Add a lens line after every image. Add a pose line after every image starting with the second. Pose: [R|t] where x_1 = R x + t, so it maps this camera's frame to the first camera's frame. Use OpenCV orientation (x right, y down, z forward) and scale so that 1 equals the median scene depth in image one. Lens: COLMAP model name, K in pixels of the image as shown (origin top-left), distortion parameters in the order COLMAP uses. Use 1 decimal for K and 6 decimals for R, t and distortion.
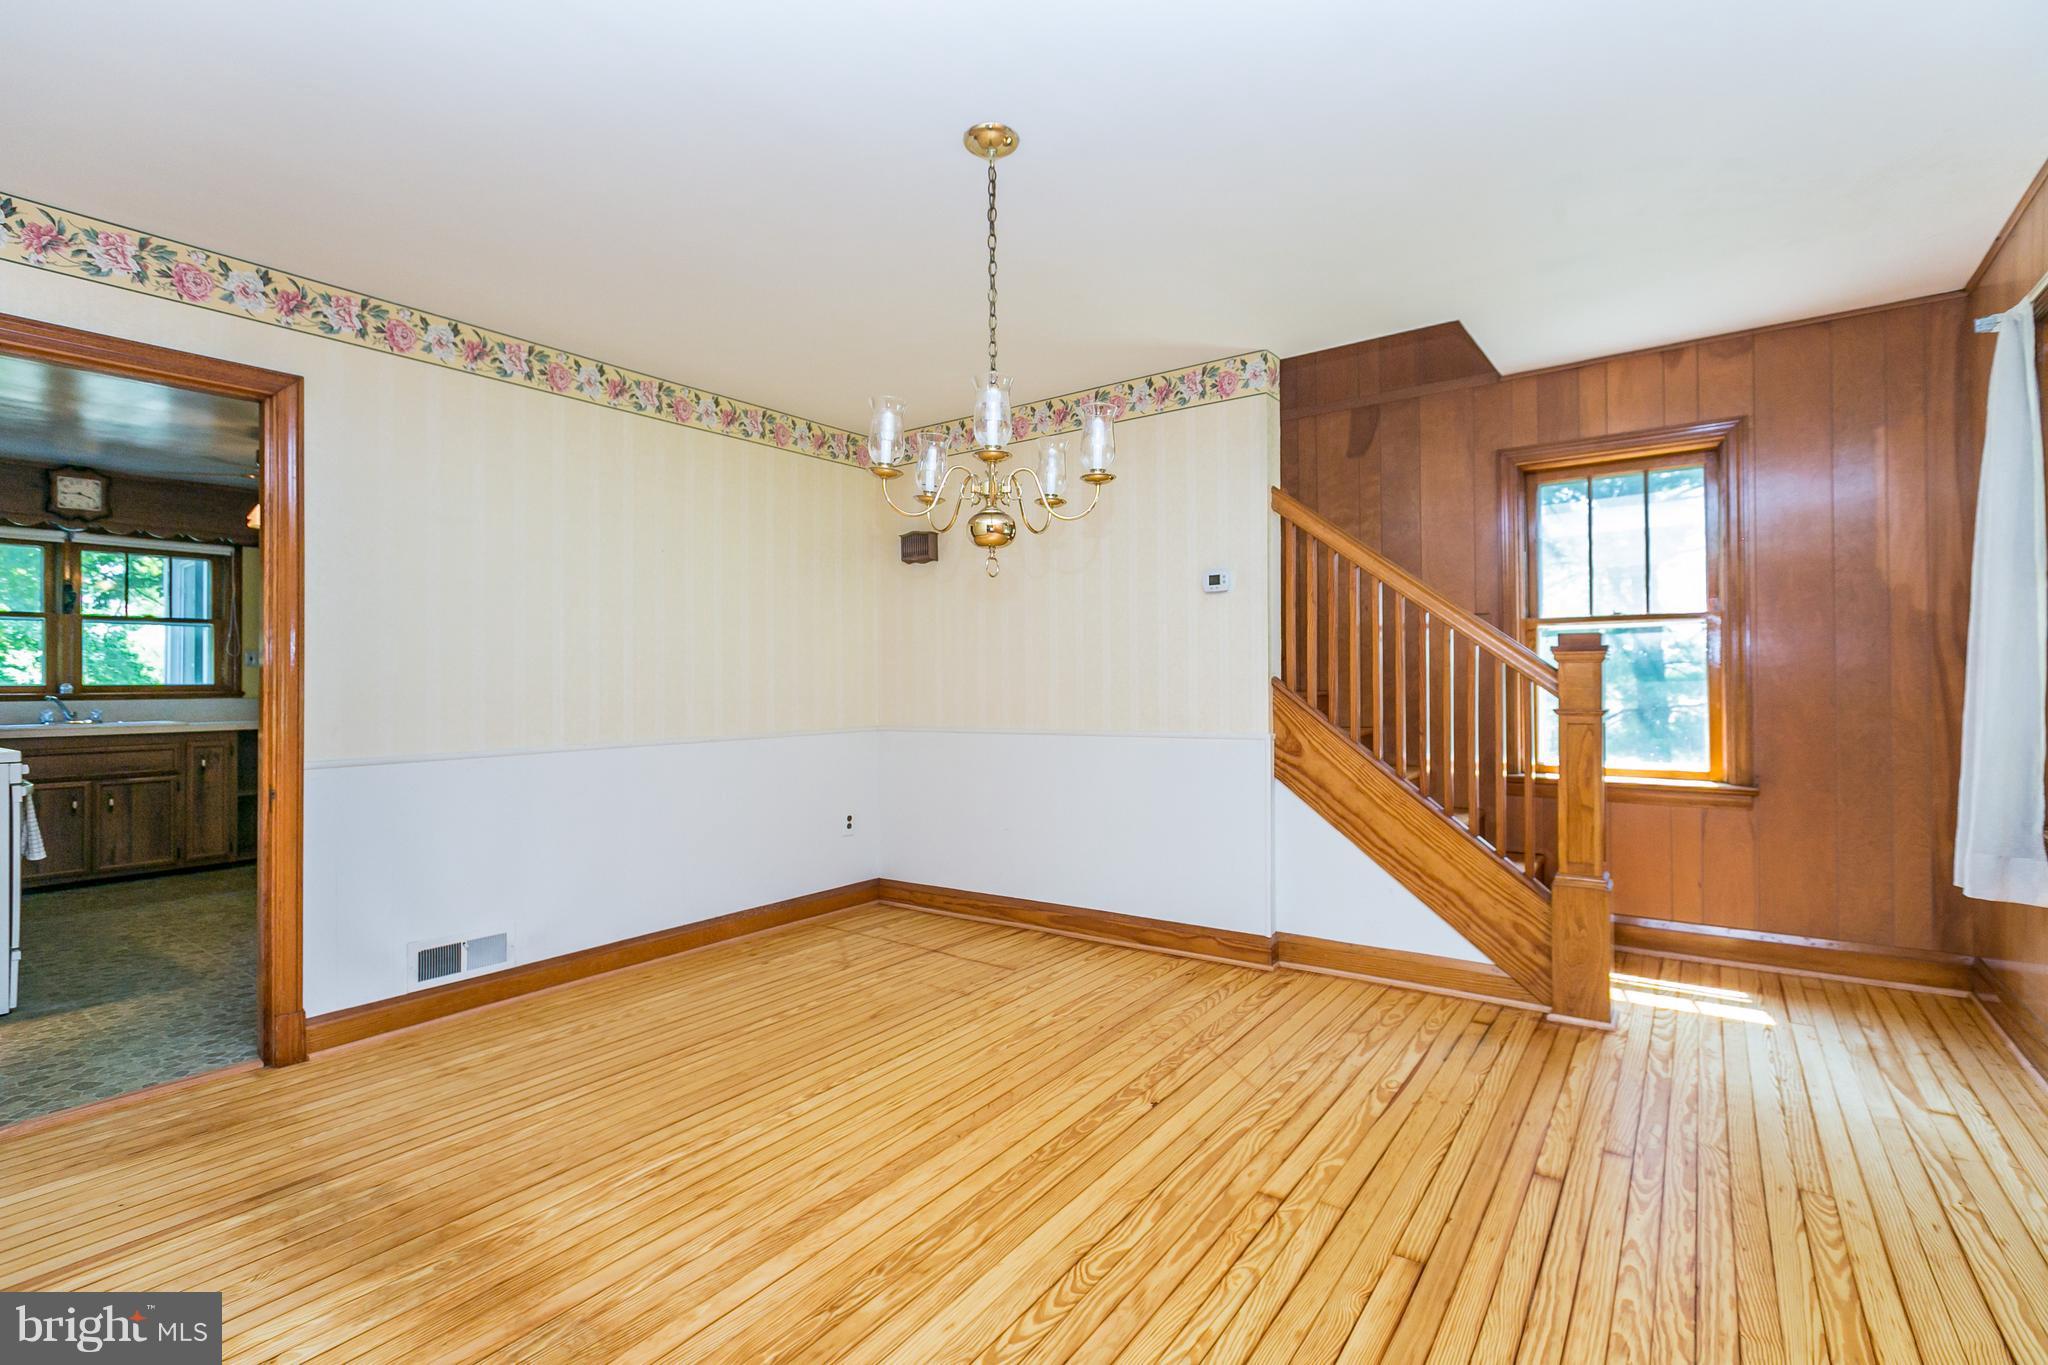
lens RADIAL K [[921.2, 0, 1044.1], [0, 921.2, 676.3], [0, 0, 1]] dist [-0.000925, -0.000102]
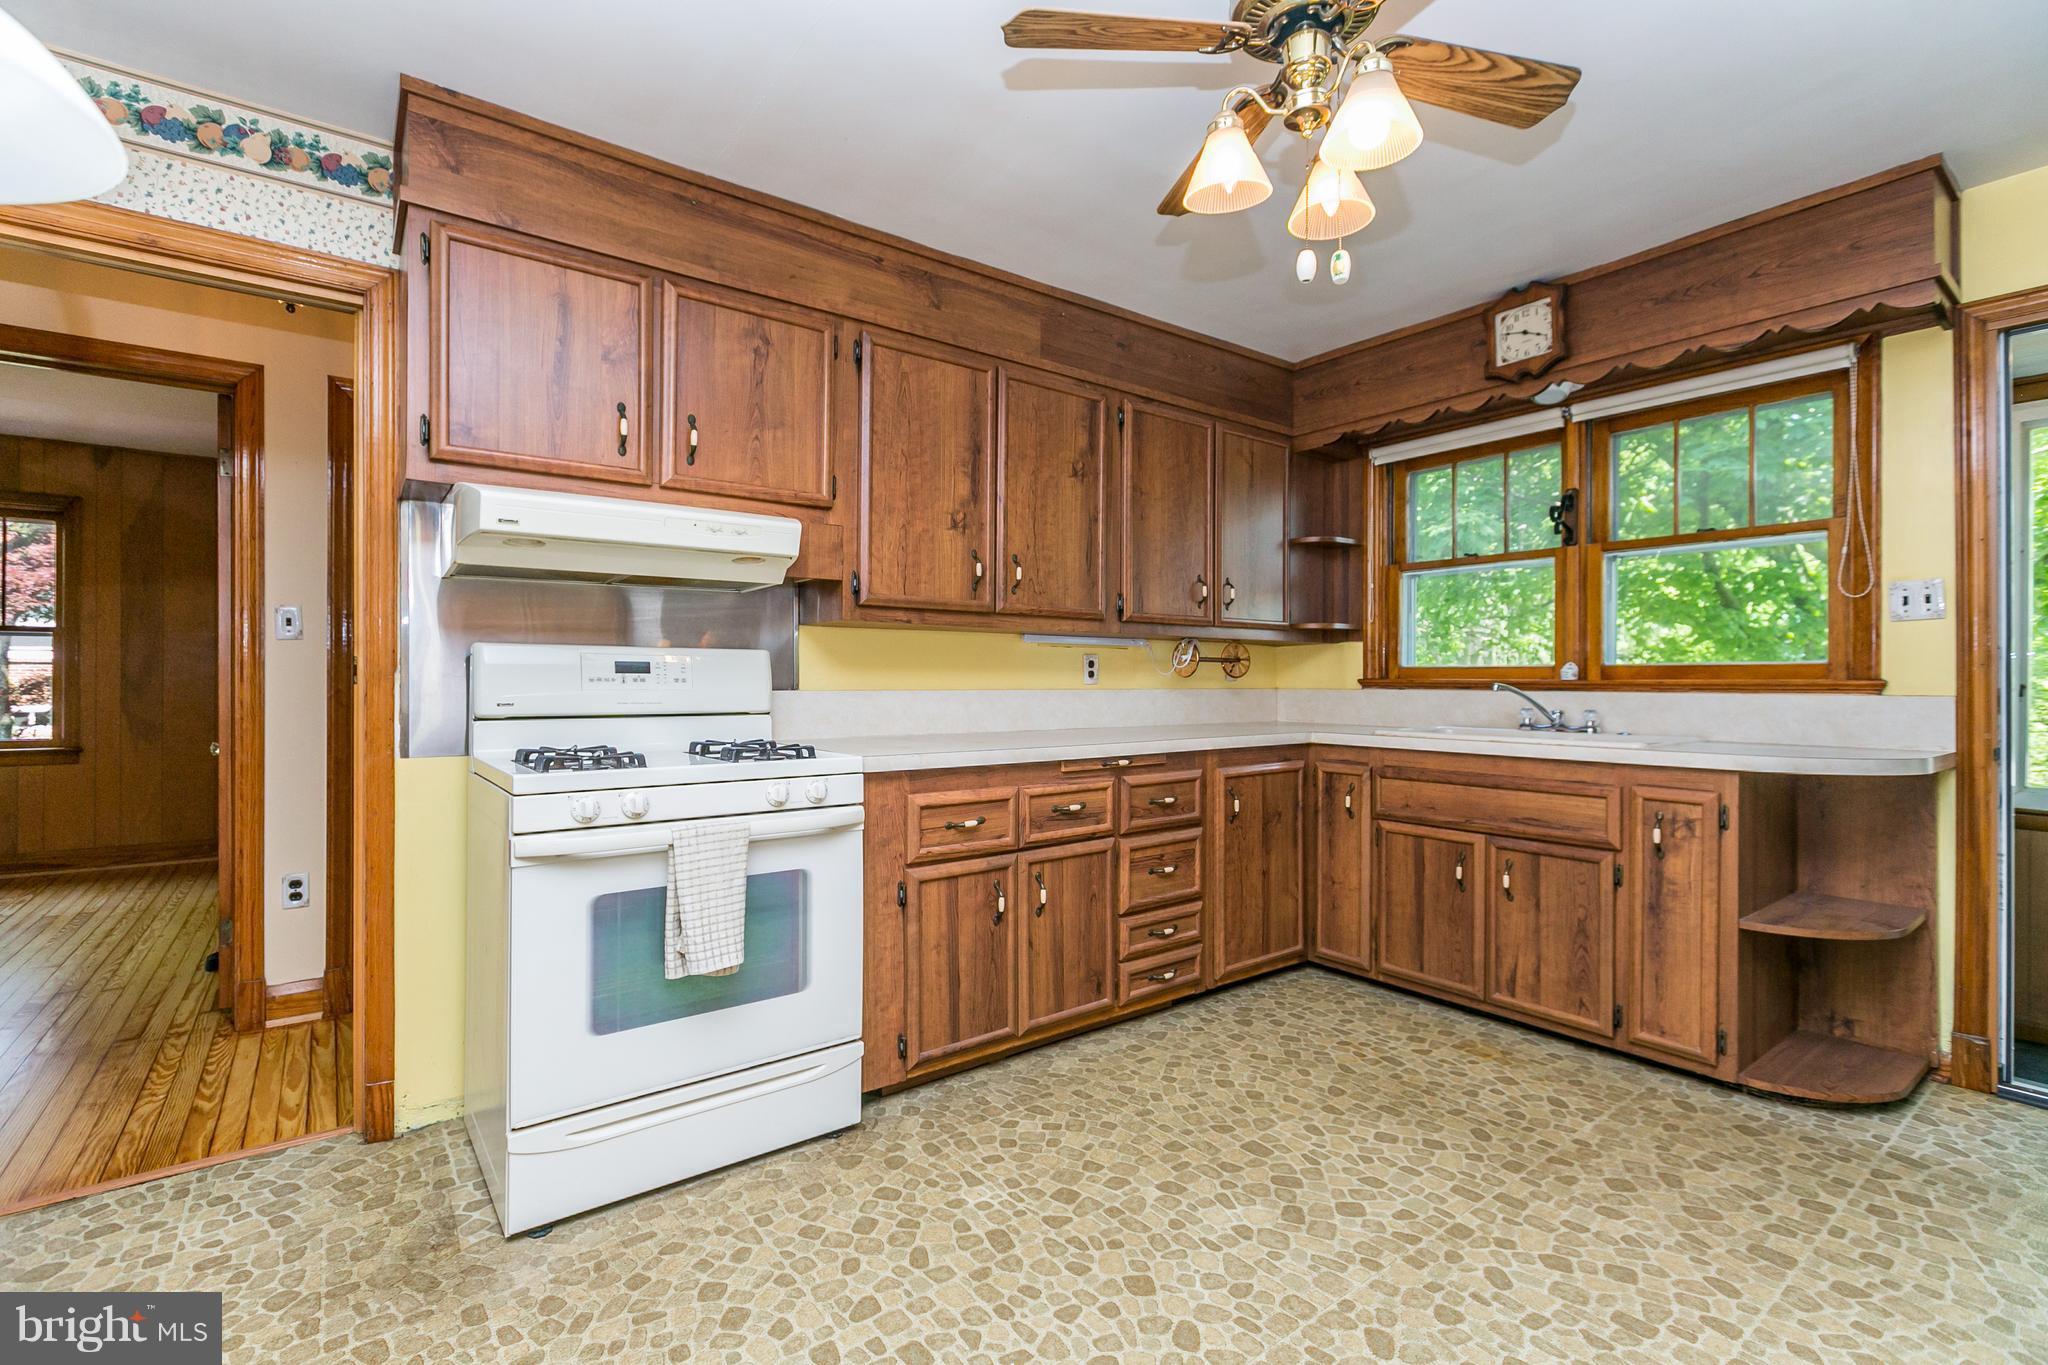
lens RADIAL K [[921.2, 0, 1044.1], [0, 921.2, 676.3], [0, 0, 1]] dist [-0.000925, -0.000102]
pose [[-0.298506, 0.003881, -0.954400, -0.396602], [0.010553, 0.999944, 0.000766, 0.012377], [0.954349, -0.009843, -0.298530, 0.859199]]
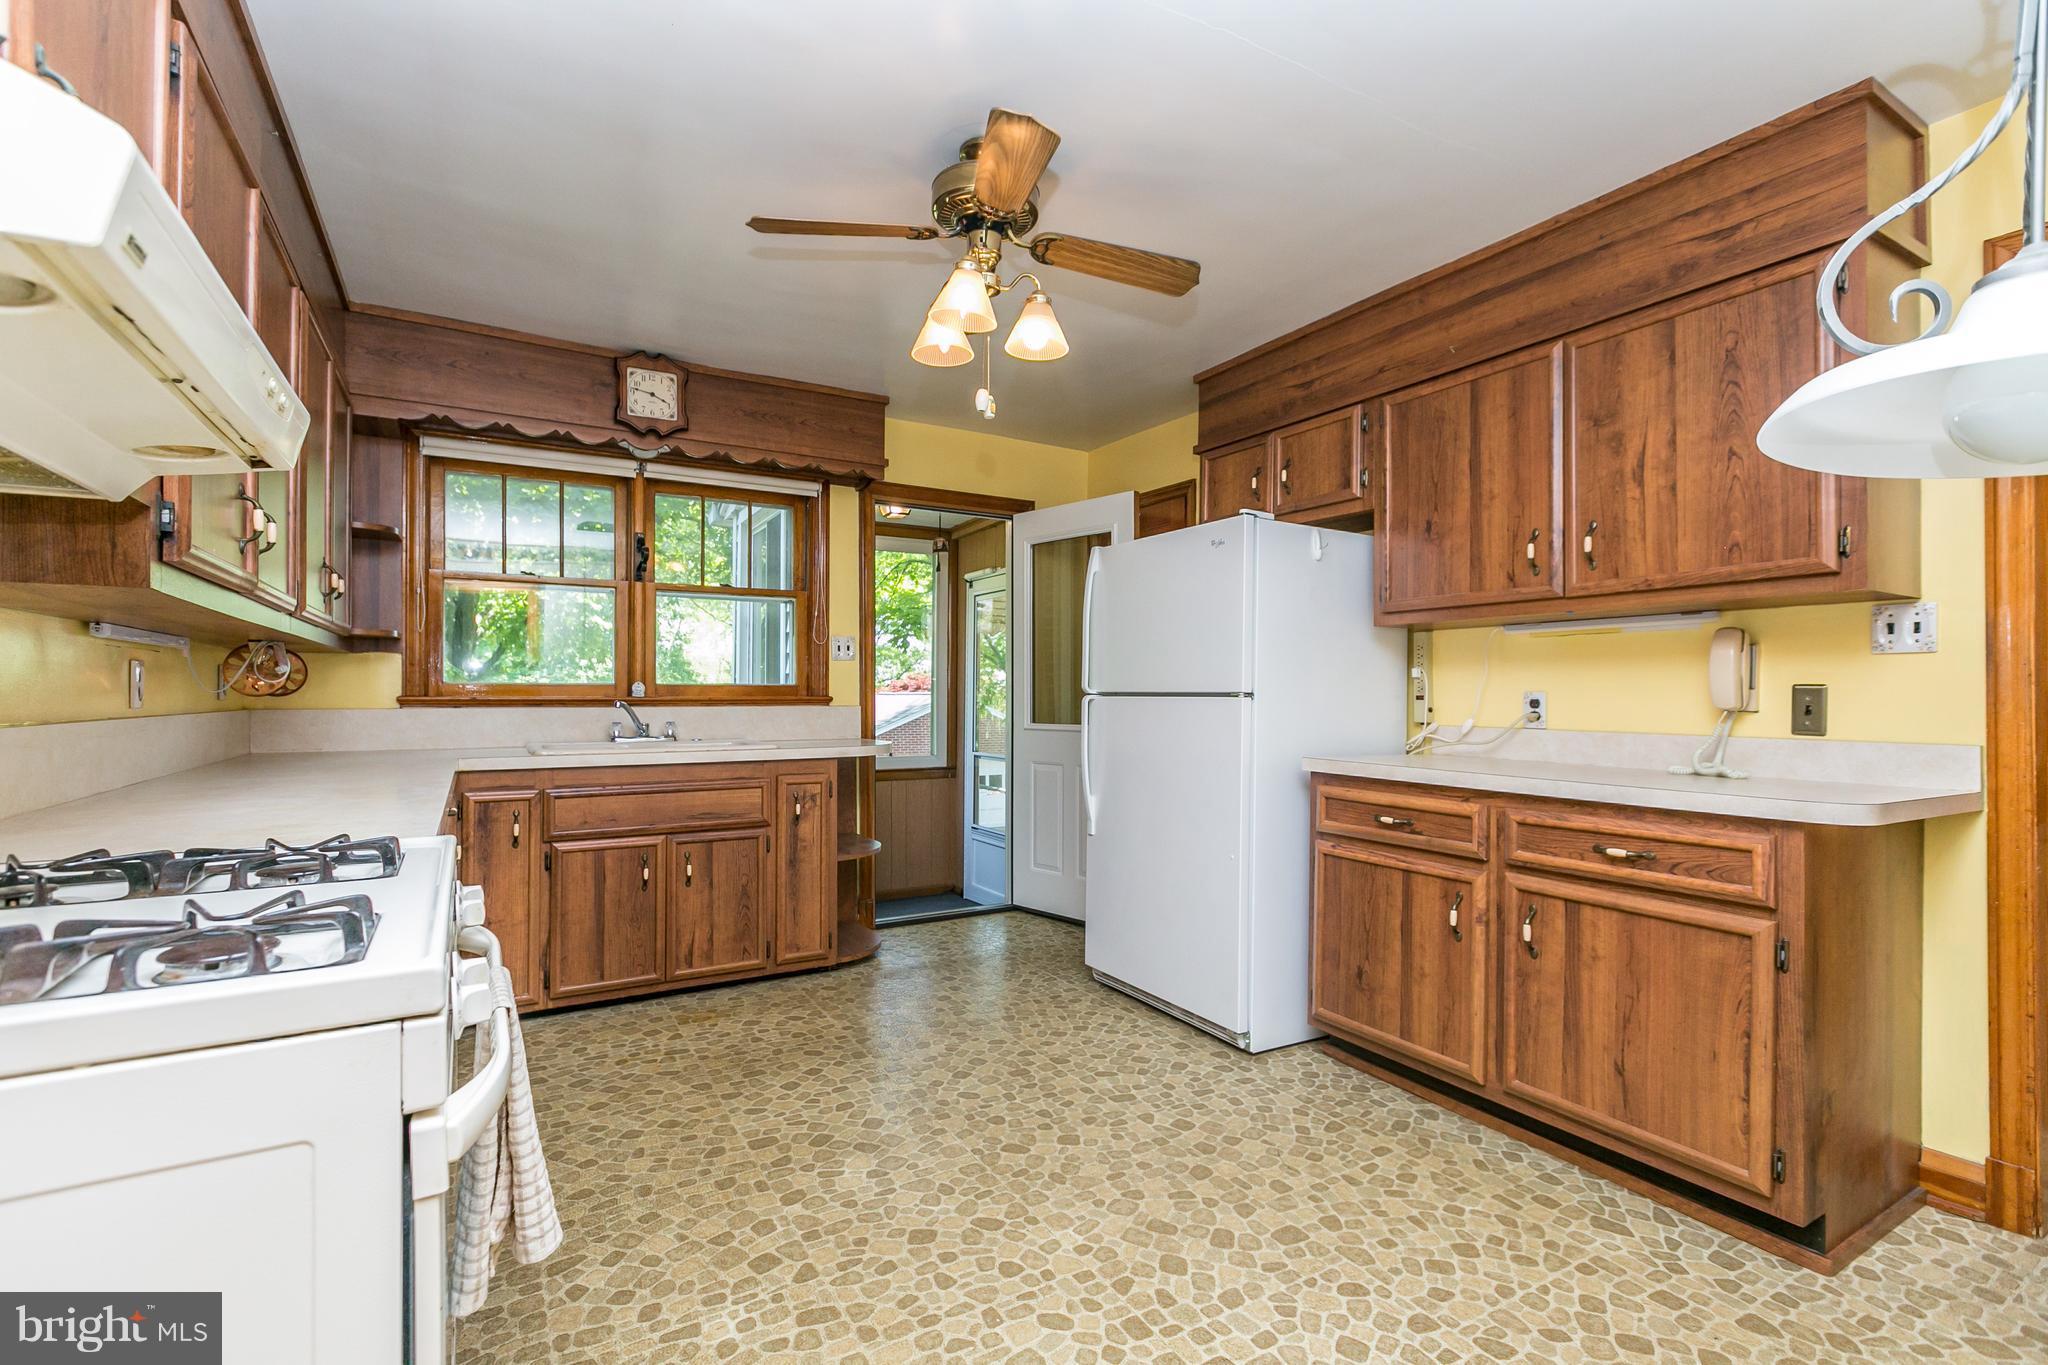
lens RADIAL K [[907.3, 0, 1017.1], [0, 907.3, 688.0], [0, 0, 1]] dist [0.001109, 0.000148]
pose [[0.907929, 0.007582, -0.419055, -0.521767], [-0.004084, 0.999949, 0.009244, 0.004530], [0.419103, -0.006682, 0.907914, 0.503018]]
